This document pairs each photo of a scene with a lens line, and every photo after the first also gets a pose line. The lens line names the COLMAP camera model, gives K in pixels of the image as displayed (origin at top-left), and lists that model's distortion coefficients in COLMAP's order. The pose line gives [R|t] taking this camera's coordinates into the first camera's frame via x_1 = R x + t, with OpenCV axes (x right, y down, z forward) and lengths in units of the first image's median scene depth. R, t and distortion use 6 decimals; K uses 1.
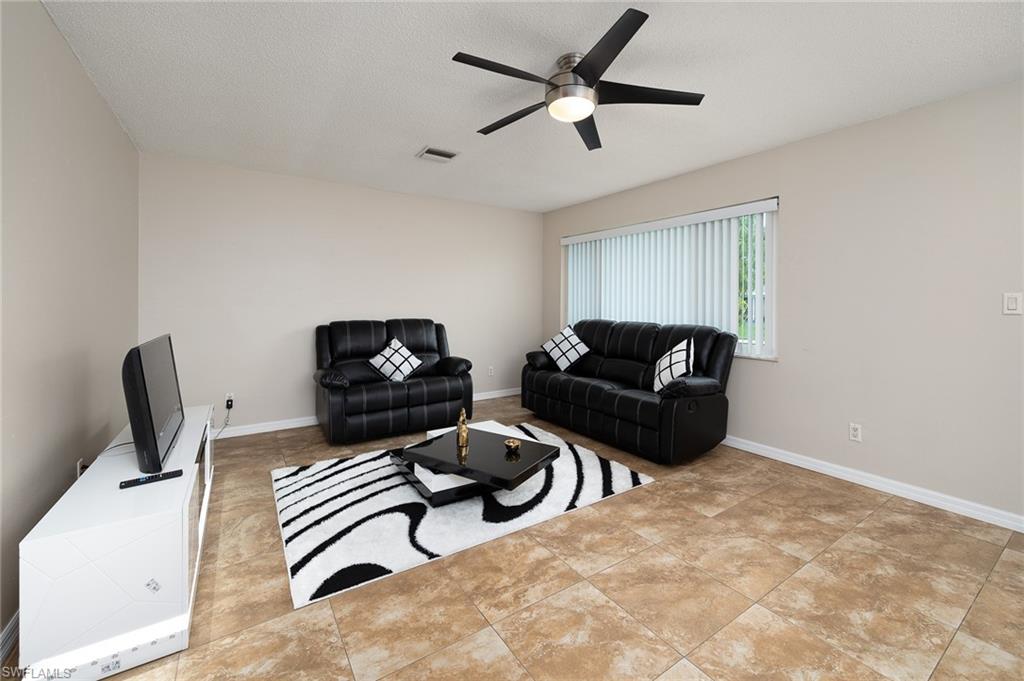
lens RADIAL K [[410.8, 0, 506.9], [0, 410.8, 299.8], [0, 0, 1]] dist [-0.000722, 0.000367]
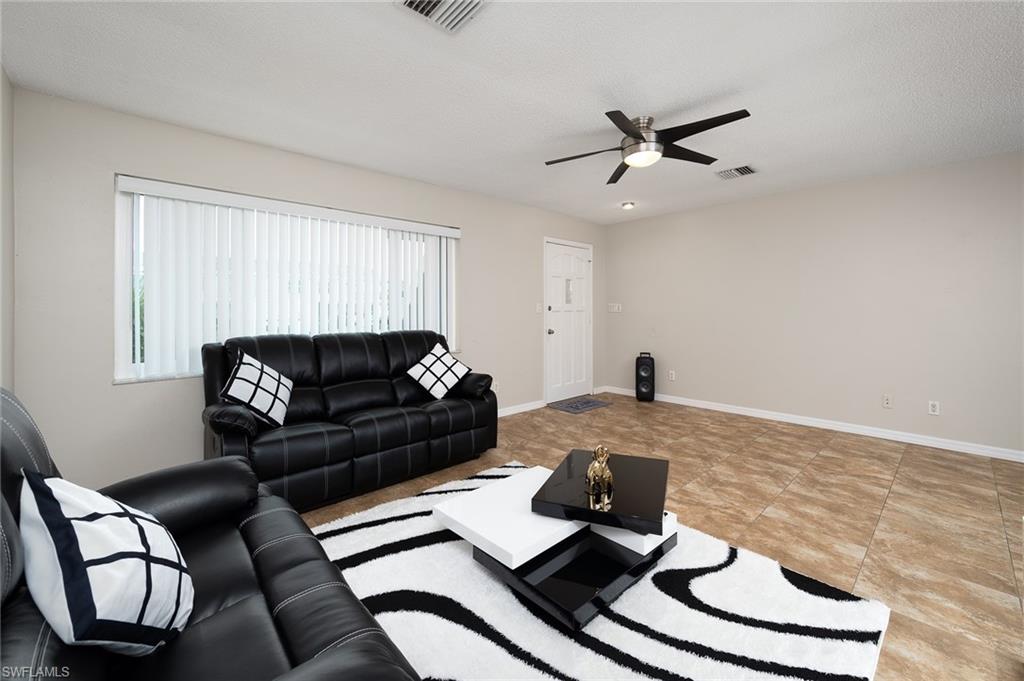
lens RADIAL K [[410.8, 0, 510.1], [0, 410.8, 317.9], [0, 0, 1]] dist [-0.000722, 0.000367]
pose [[-0.154348, -0.023937, 0.987727, -0.758615], [-0.002608, 0.999713, 0.023820, 0.003731], [-0.988013, 0.001101, -0.154366, 1.164733]]
